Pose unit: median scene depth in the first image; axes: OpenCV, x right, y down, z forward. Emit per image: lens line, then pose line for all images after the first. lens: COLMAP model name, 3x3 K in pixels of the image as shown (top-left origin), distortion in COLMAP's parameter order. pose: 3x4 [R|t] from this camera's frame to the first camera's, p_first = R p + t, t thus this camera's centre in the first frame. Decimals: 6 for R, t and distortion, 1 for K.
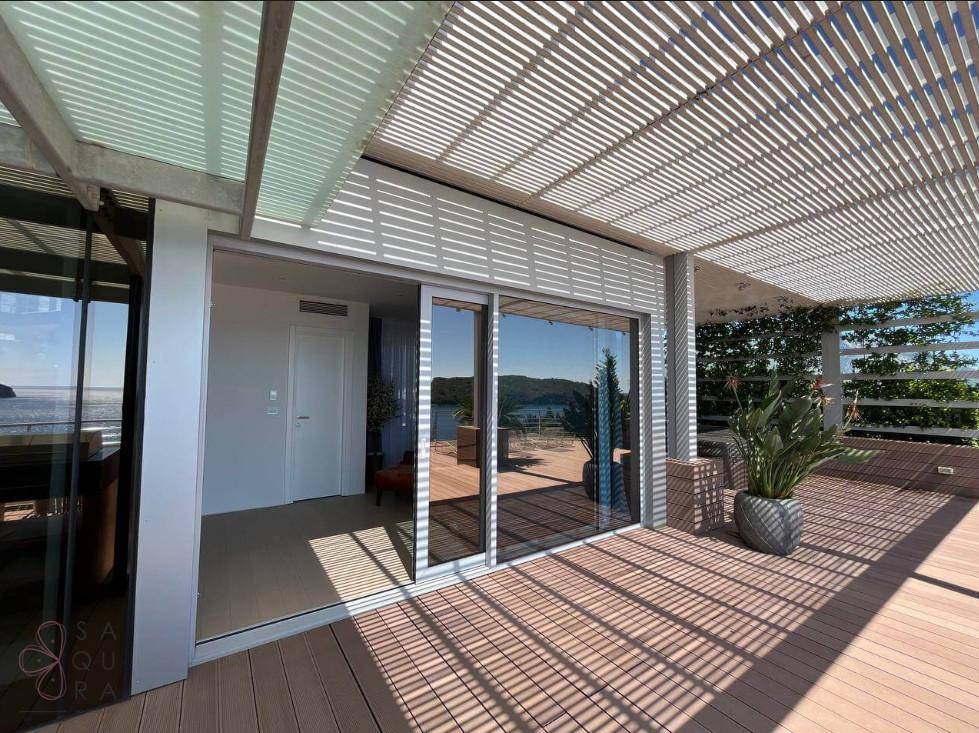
lens RADIAL K [[395.6, 0, 487.8], [0, 395.6, 369.1], [0, 0, 1]] dist [0.000268, -0.000181]
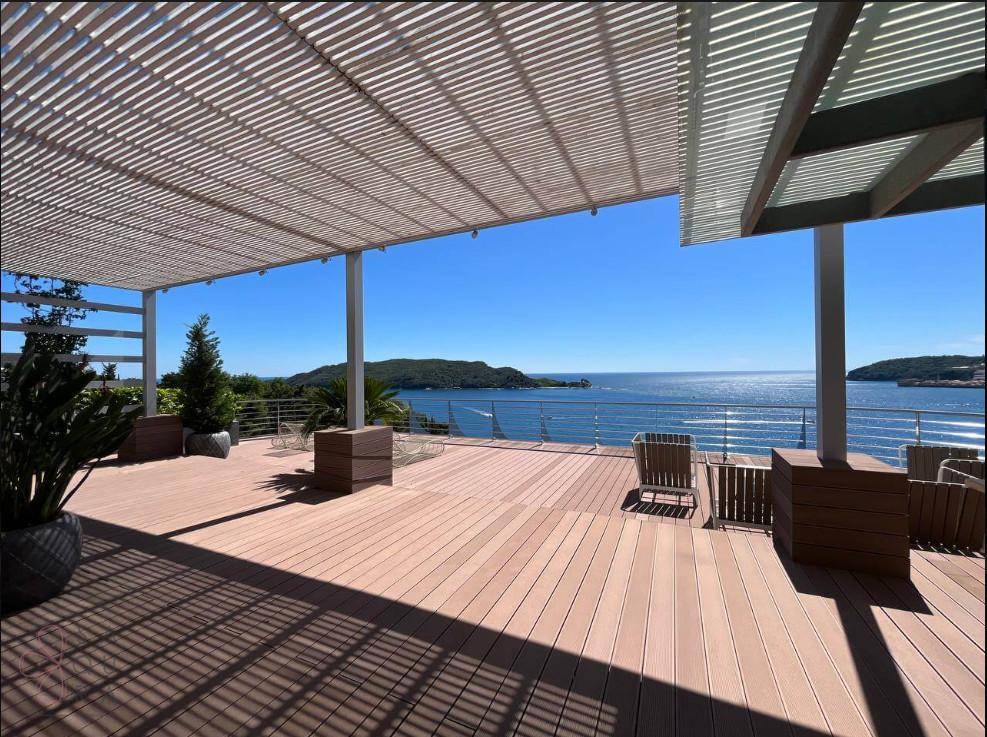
lens RADIAL K [[398.8, 0, 494.1], [0, 398.8, 371.5], [0, 0, 1]] dist [0.000268, -0.000181]
pose [[-0.518020, -0.001001, 0.855368, -0.389790], [-0.040902, 0.998884, -0.023602, 0.051635], [-0.854390, -0.047213, -0.517483, 0.871497]]
